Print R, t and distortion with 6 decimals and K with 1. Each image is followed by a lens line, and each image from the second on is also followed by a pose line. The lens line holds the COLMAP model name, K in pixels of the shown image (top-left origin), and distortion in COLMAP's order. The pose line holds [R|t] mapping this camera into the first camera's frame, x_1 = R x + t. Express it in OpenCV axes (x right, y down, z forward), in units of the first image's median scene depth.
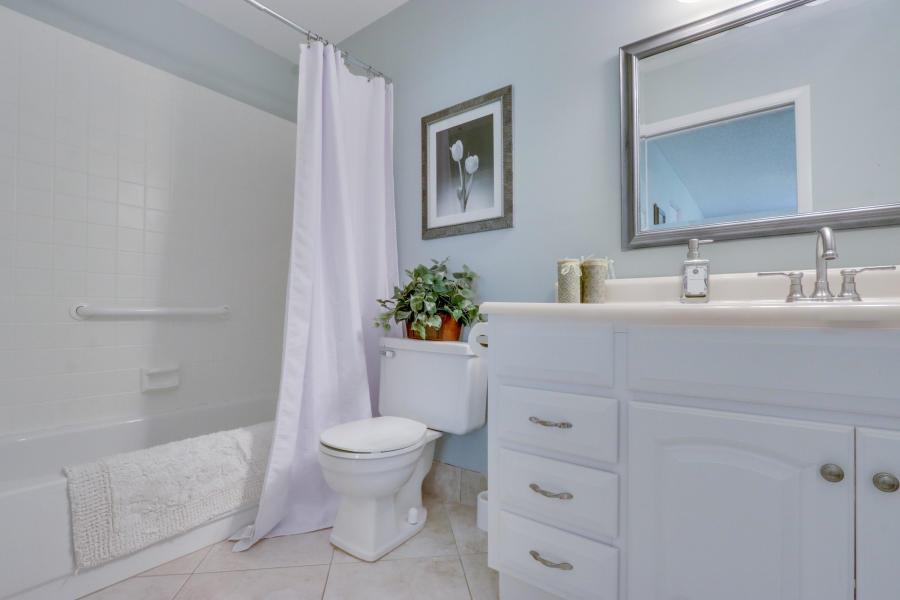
lens RADIAL K [[412.1, 0, 454.2], [0, 412.1, 307.0], [0, 0, 1]] dist [-0.017300, 0.000357]
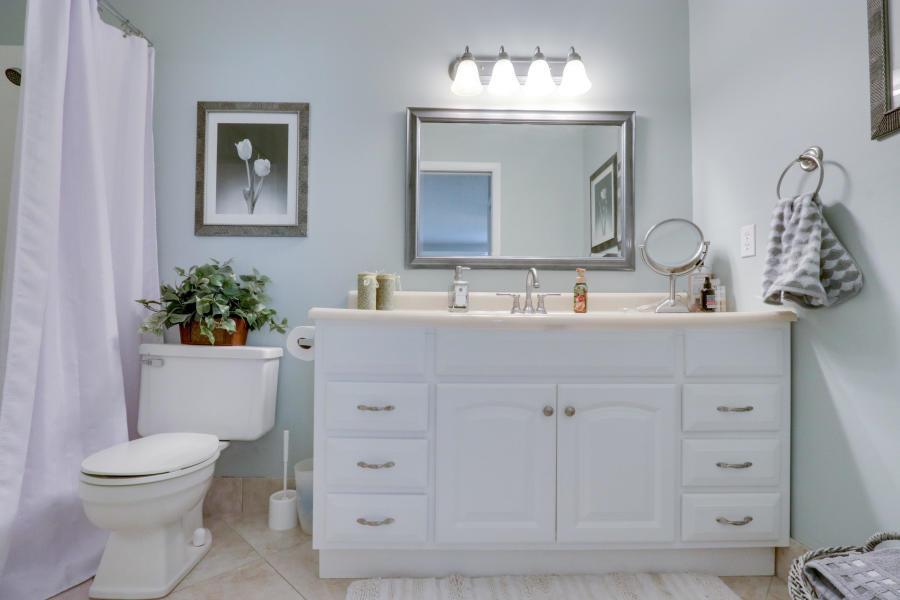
lens RADIAL K [[412.1, 0, 447.3], [0, 412.1, 305.2], [0, 0, 1]] dist [-0.017300, 0.000357]
pose [[0.787572, 0.029355, 0.615523, -0.245364], [-0.020087, 0.999557, -0.021969, -0.001261], [-0.615896, 0.004939, 0.787812, -0.065267]]
